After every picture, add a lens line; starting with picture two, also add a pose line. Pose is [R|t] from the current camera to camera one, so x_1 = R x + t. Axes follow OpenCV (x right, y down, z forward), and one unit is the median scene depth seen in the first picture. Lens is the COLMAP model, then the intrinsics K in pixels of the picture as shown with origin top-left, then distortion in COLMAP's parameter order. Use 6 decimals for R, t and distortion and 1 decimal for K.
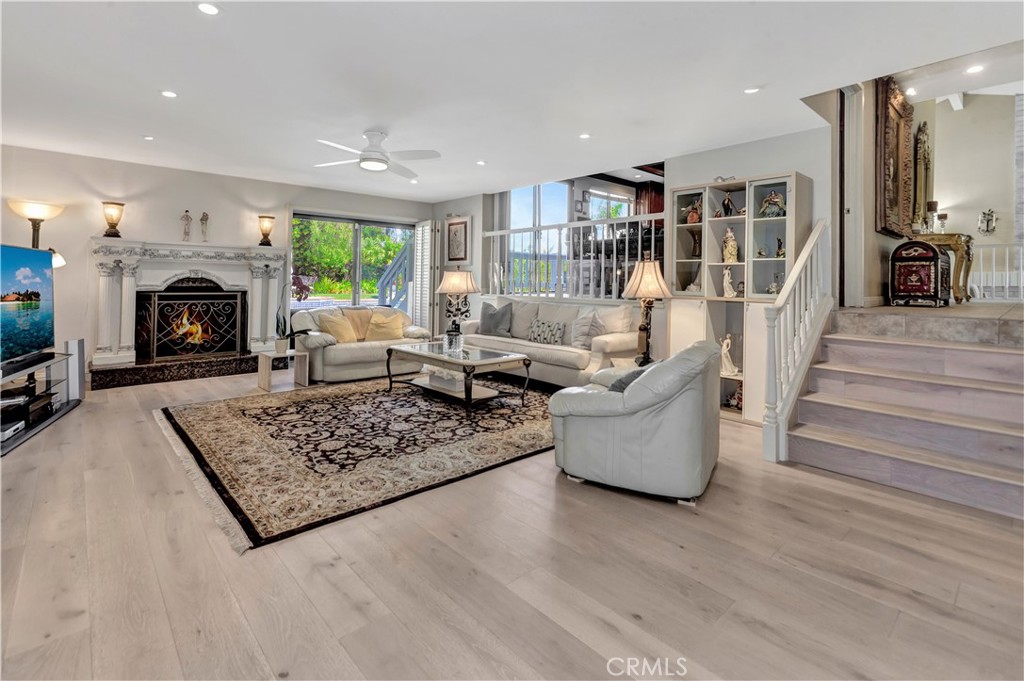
lens RADIAL K [[480.0, 0, 492.7], [0, 480.0, 267.9], [0, 0, 1]] dist [-0.009181, 0.005431]
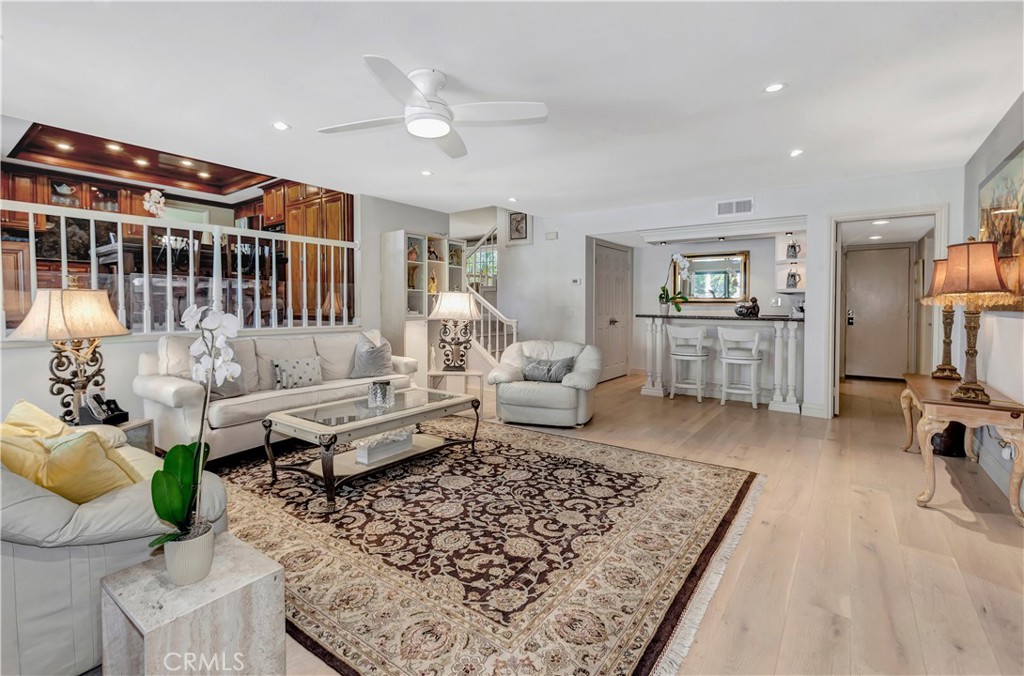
lens RADIAL K [[480.0, 0, 502.2], [0, 480.0, 323.3], [0, 0, 1]] dist [-0.009181, 0.005431]
pose [[-0.212215, -0.048316, 0.976028, -0.650567], [-0.032717, 0.998568, 0.042318, 0.007582], [-0.976675, -0.022952, -0.213492, 0.763041]]
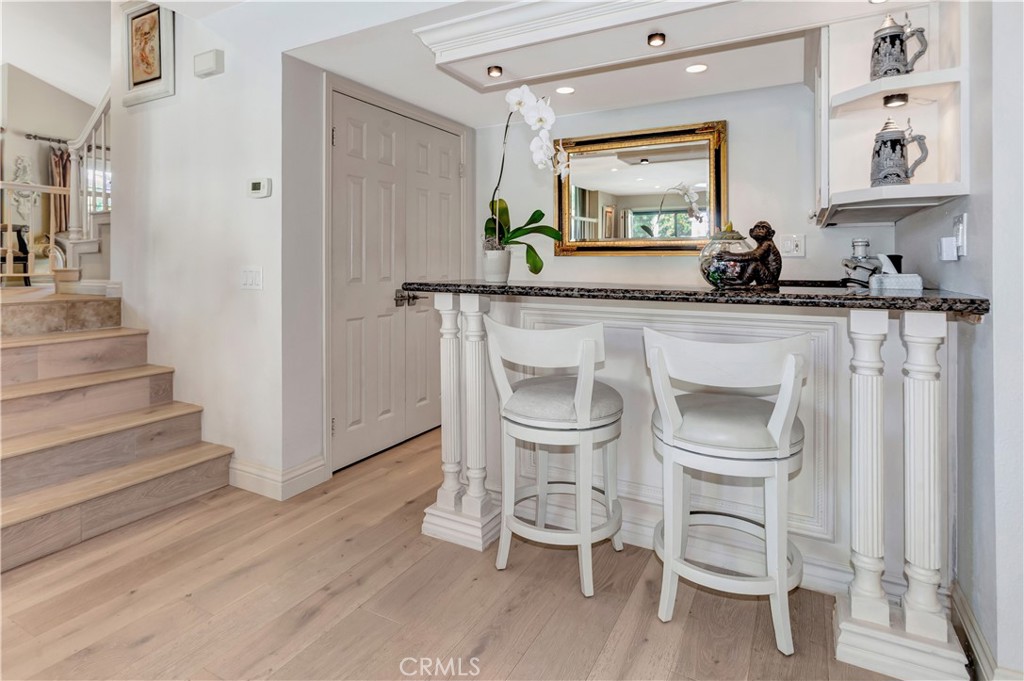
lens RADIAL K [[557.6, 0, 496.7], [0, 557.6, 266.3], [0, 0, 1]] dist [-0.015250, 0.000616]
pose [[-0.327428, -0.013728, 0.944776, -0.078452], [-0.029544, 0.999554, 0.004285, 0.008416], [-0.944414, -0.026509, -0.327687, 0.321724]]
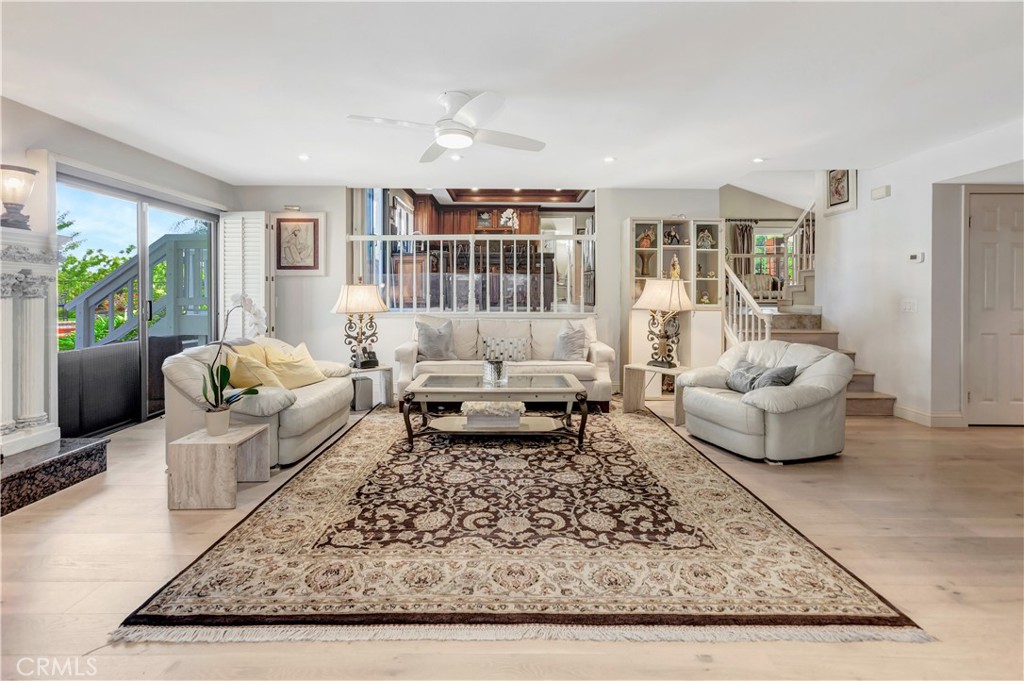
lens RADIAL K [[480.0, 0, 492.9], [0, 480.0, 296.4], [0, 0, 1]] dist [-0.009181, 0.005431]
pose [[0.668781, -0.014173, 0.743324, -0.551576], [-0.015760, 0.999323, 0.033233, -0.003118], [-0.743292, -0.033941, 0.668105, 0.347608]]
